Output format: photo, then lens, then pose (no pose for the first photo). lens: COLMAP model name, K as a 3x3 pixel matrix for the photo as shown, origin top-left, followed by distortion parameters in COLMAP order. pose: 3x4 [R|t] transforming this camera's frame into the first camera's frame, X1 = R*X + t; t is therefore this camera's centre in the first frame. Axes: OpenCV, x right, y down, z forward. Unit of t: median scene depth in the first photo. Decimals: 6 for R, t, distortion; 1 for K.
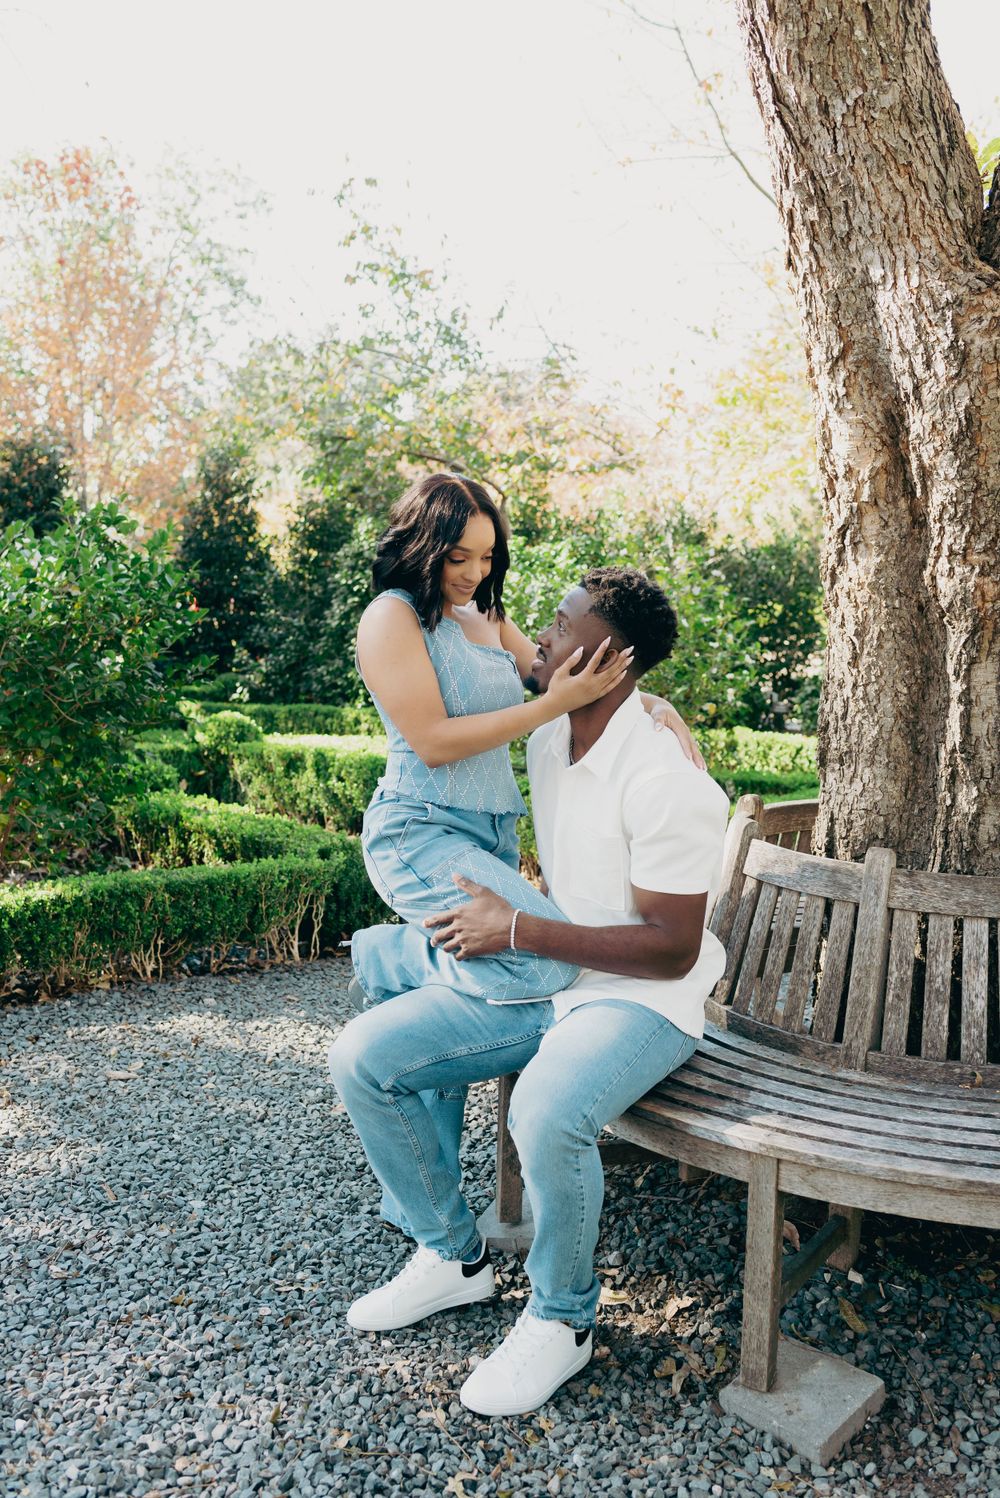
lens RADIAL K [[1429.8, 0, 501.1], [0, 1429.8, 750.2], [0, 0, 1]] dist [-0.014933, 0.000000]
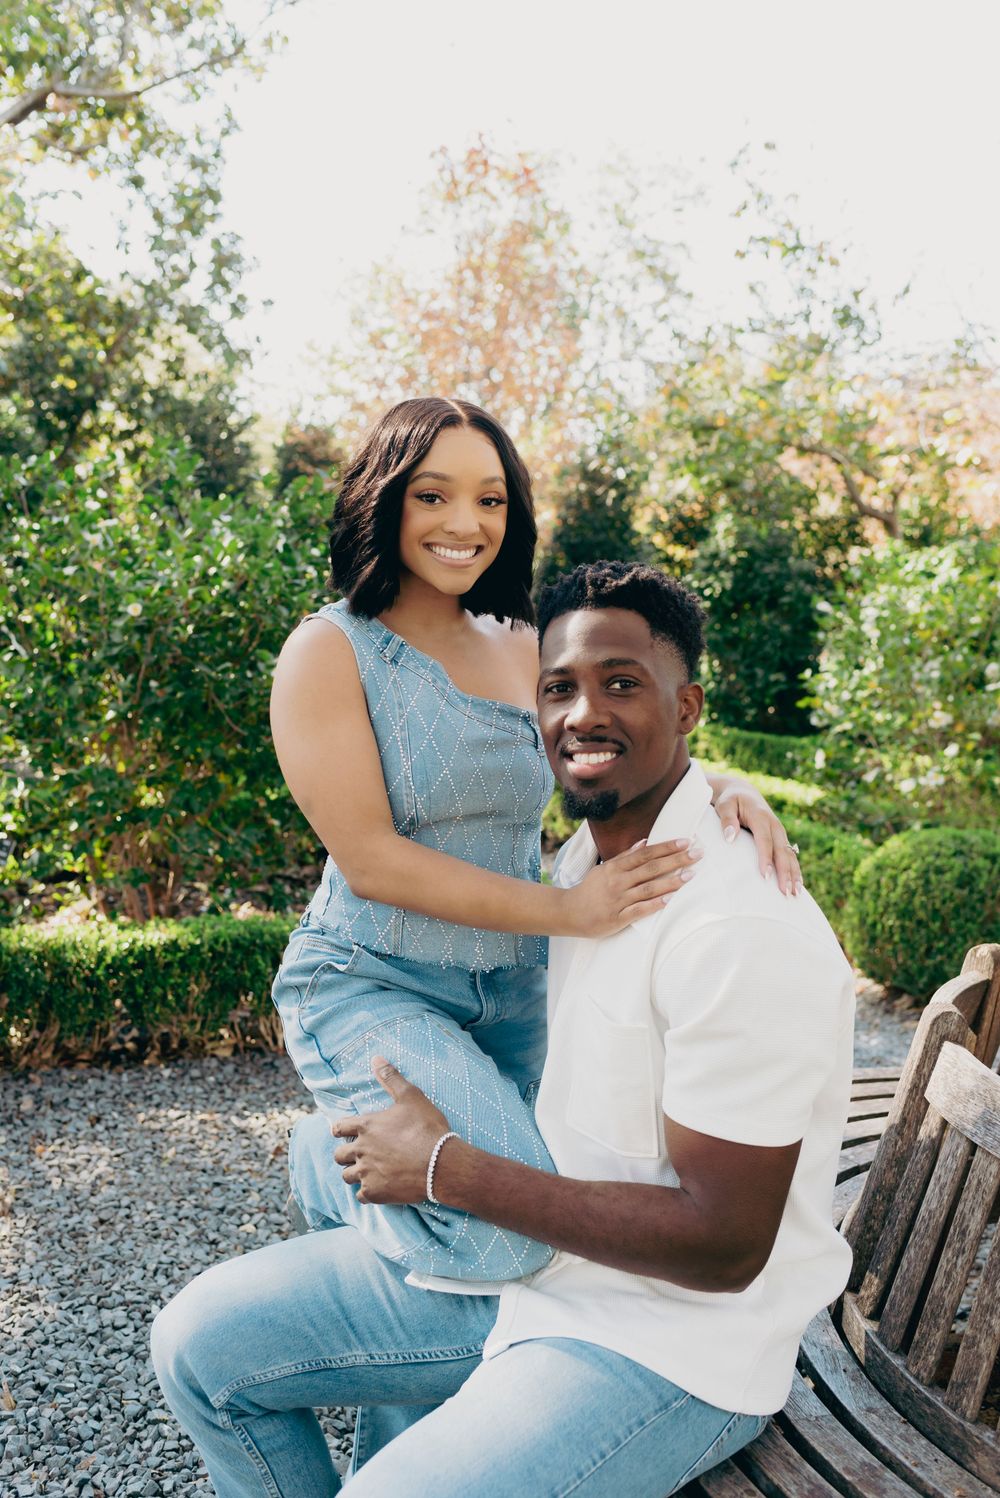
lens RADIAL K [[1429.8, 0, 497.9], [0, 1429.8, 746.4], [0, 0, 1]] dist [-0.014933, 0.000000]
pose [[0.953445, 0.074631, -0.292188, 0.104988], [-0.075919, 0.997090, 0.006945, -0.031069], [0.291856, 0.015561, 0.956336, 0.249946]]
